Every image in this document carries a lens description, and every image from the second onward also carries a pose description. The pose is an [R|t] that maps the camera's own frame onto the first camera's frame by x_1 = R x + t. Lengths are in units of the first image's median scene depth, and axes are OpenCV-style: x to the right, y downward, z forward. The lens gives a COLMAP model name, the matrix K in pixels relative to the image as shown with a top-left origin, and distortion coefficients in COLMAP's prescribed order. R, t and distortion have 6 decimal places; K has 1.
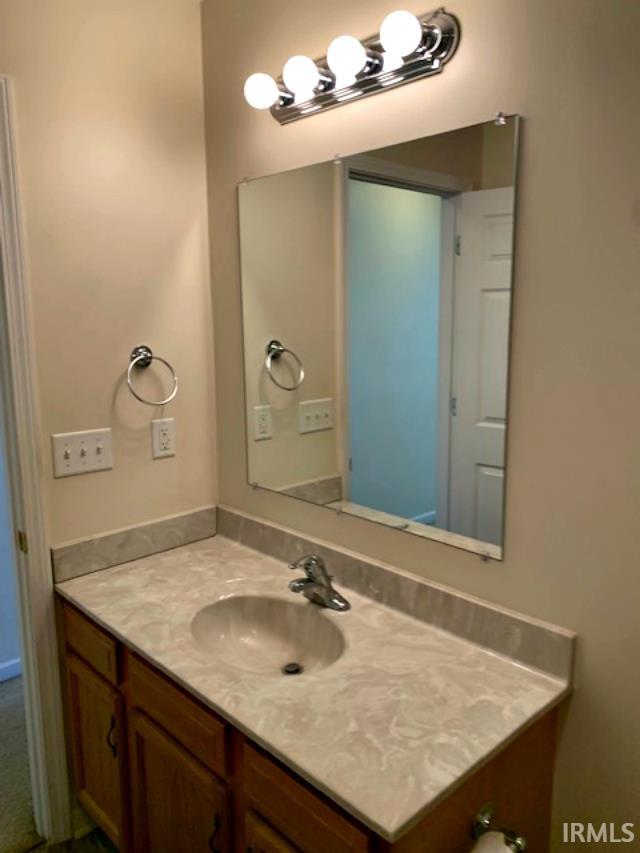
lens RADIAL K [[653.3, 0, 322.5], [0, 653.3, 422.6], [0, 0, 1]] dist [-0.000197, -0.002499]
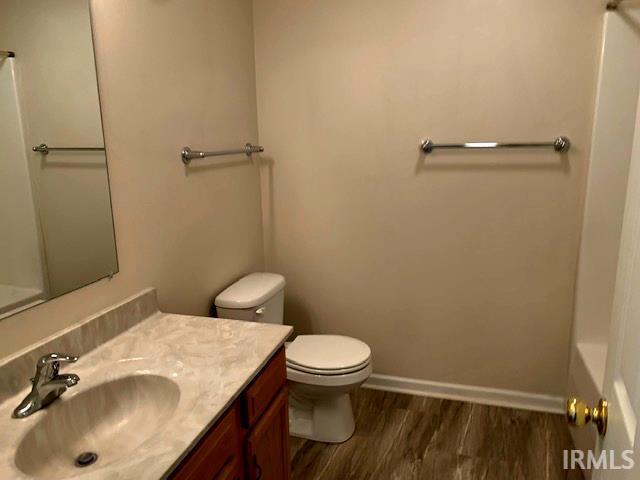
lens RADIAL K [[490.2, 0, 322.0], [0, 490.2, 240.0], [0, 0, 1]] dist [-0.000197, -0.002499]
pose [[-0.495535, -0.181172, 0.849483, -0.803380], [0.161569, 0.941710, 0.295091, -0.110790], [-0.853429, 0.283478, -0.437378, 0.900290]]
